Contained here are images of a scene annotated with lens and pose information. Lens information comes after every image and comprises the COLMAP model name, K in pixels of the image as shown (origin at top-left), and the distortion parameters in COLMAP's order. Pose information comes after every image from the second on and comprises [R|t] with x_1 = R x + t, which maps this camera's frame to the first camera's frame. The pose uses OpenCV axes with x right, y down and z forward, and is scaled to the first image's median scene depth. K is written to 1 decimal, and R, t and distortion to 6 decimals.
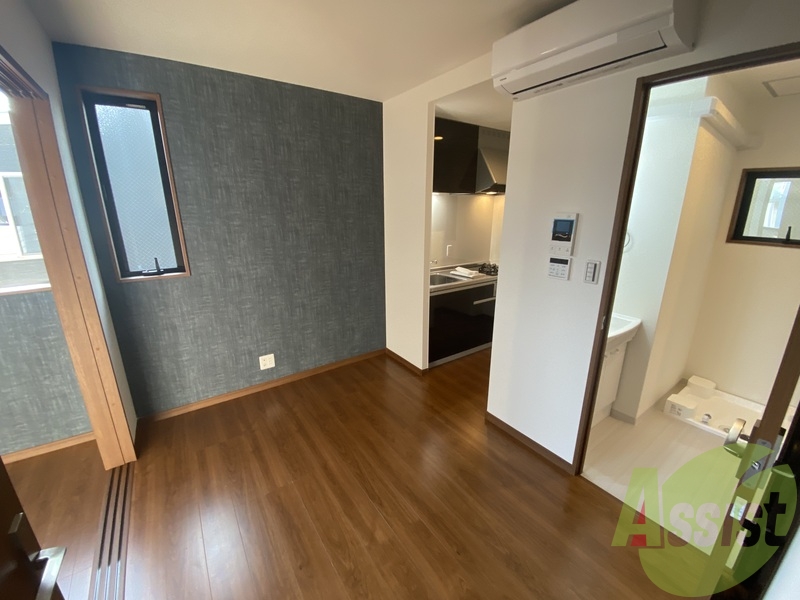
lens RADIAL K [[324.8, 0, 400.0], [0, 324.8, 300.0], [0, 0, 1]] dist [0.031536, -0.027780]
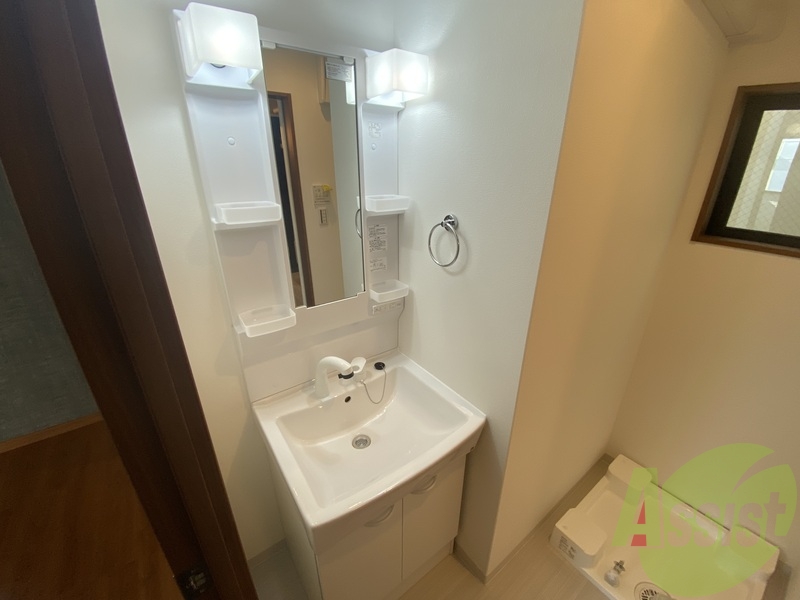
lens RADIAL K [[324.8, 0, 400.0], [0, 324.8, 300.0], [0, 0, 1]] dist [0.031536, -0.027780]
pose [[0.999870, -0.001948, 0.015984, 0.551480], [0.000079, 0.993236, 0.116112, -0.148466], [-0.016102, -0.116095, 0.993108, 0.501193]]
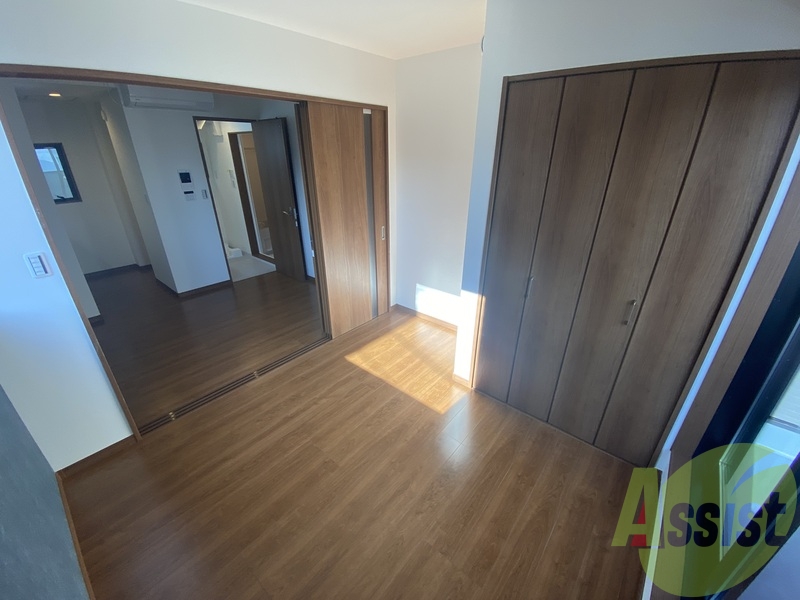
lens RADIAL K [[325.1, 0, 400.0], [0, 325.1, 300.0], [0, 0, 1]] dist [0.017275, -0.017082]
pose [[-0.246505, -0.405191, 0.880372, -1.496359], [0.266461, 0.845058, 0.463547, -0.109256], [-0.931791, 0.348851, -0.100344, 0.122939]]
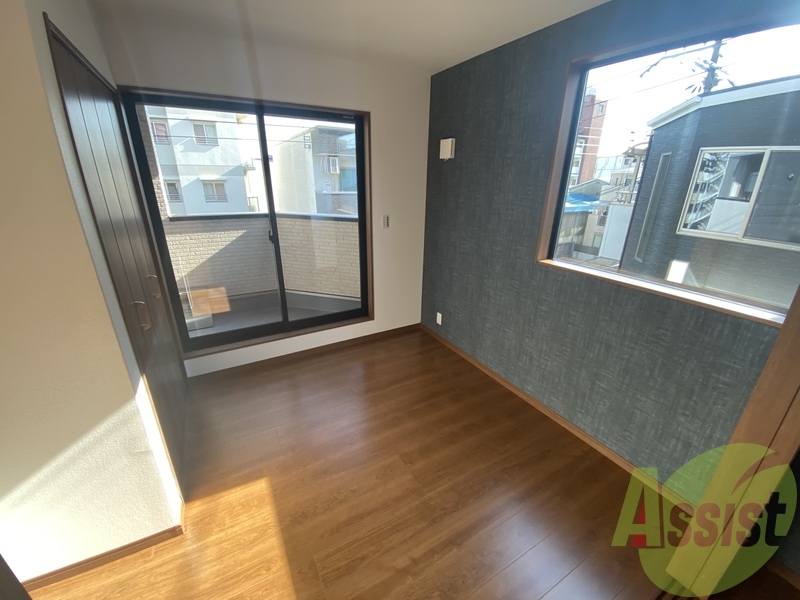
lens RADIAL K [[324.8, 0, 400.0], [0, 324.8, 300.0], [0, 0, 1]] dist [0.031536, -0.027780]
pose [[-0.096133, 0.347550, -0.932720, -0.318865], [-0.282100, 0.889126, 0.360381, -0.079150], [0.954556, 0.297765, 0.012570, 0.197766]]
